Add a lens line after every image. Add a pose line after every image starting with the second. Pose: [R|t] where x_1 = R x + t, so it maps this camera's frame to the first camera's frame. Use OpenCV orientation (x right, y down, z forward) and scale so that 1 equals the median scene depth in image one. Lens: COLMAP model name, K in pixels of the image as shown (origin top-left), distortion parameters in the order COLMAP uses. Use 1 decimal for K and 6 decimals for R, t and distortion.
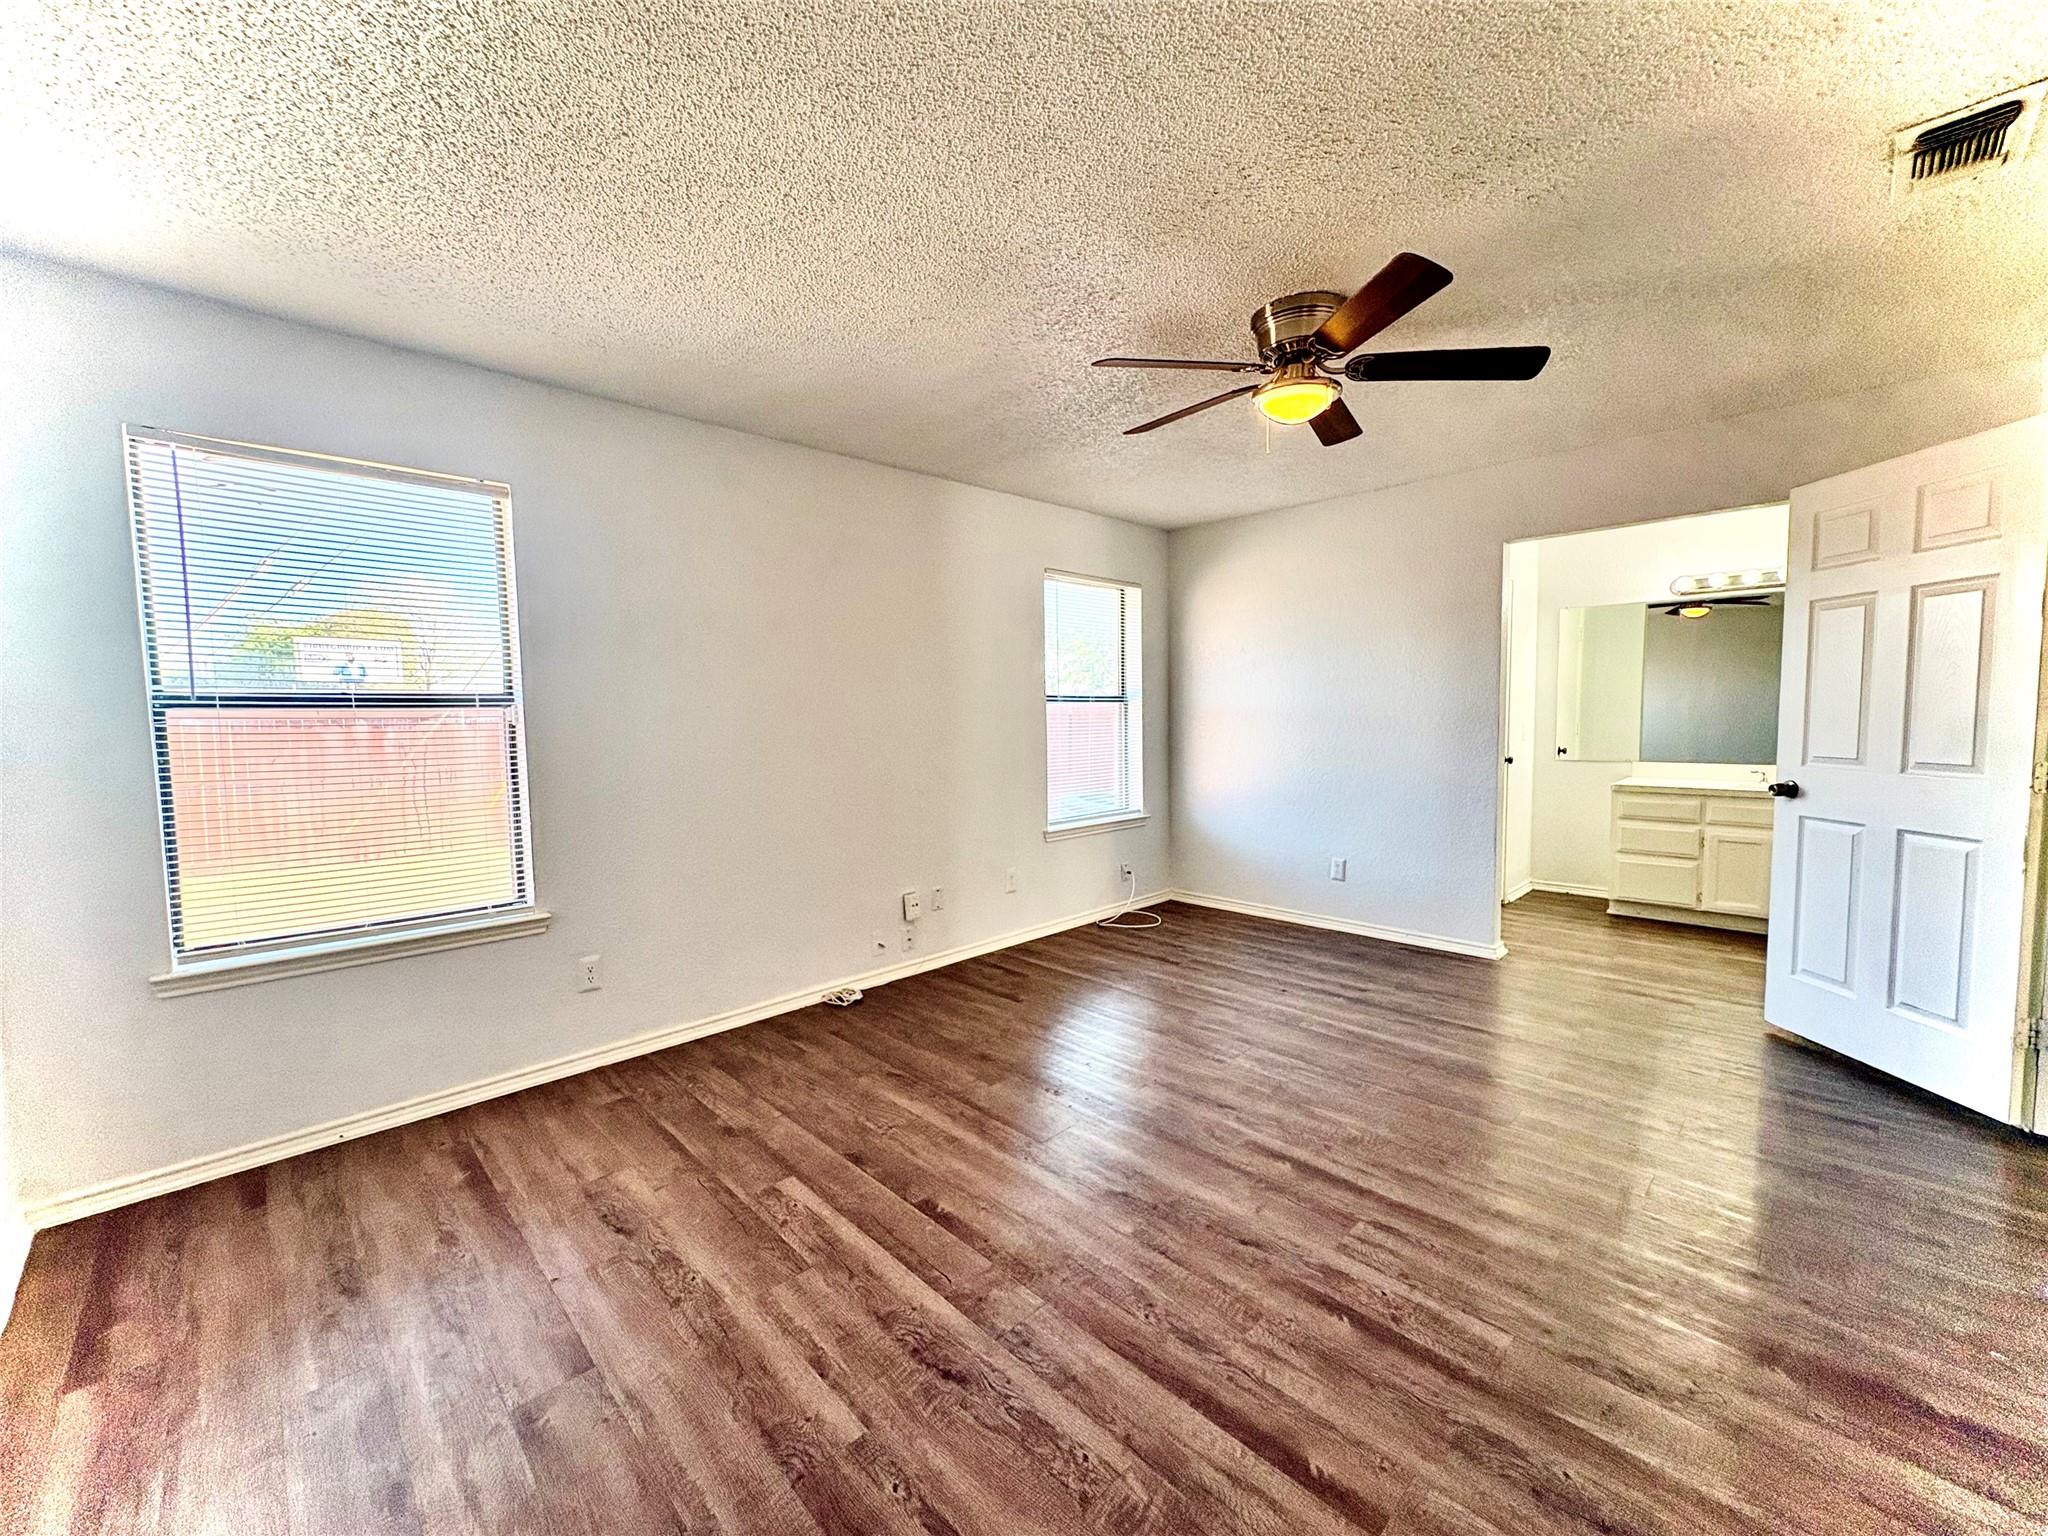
lens RADIAL K [[815.0, 0, 1021.8], [0, 815.0, 755.0], [0, 0, 1]] dist [-0.000805, 0.000514]
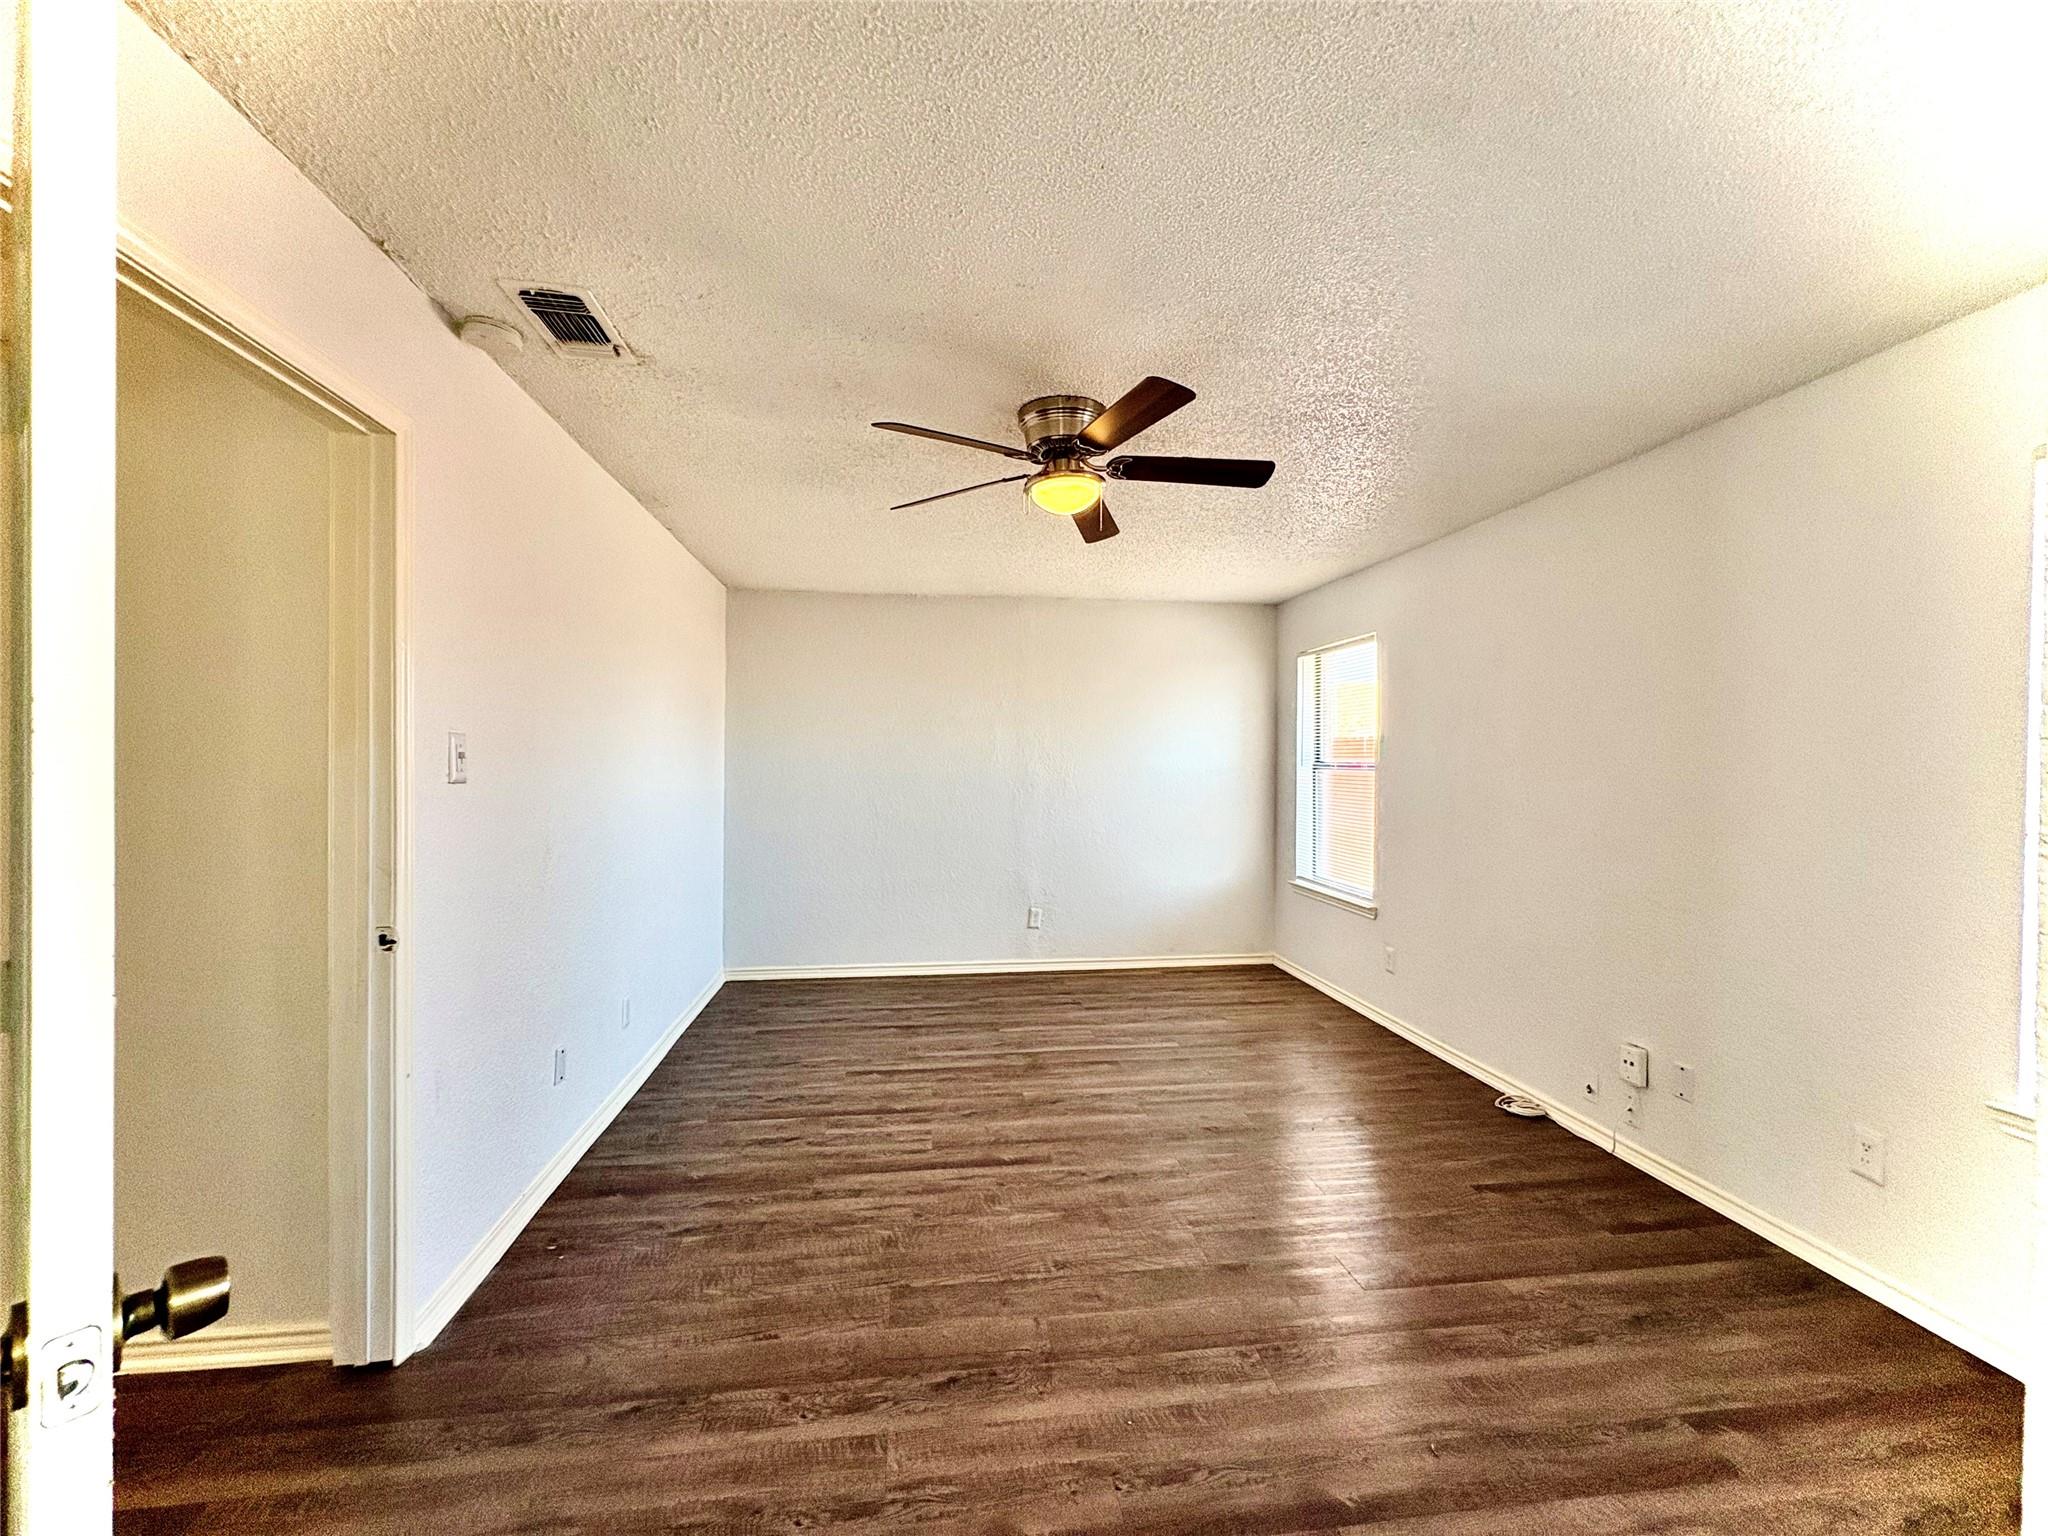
lens RADIAL K [[815.0, 0, 1016.6], [0, 815.0, 764.5], [0, 0, 1]] dist [-0.000805, 0.000514]
pose [[-0.597329, 0.010905, -0.801923, 1.358173], [-0.046033, 0.997793, 0.047857, -0.146852], [0.800674, 0.065501, -0.595508, 1.795088]]
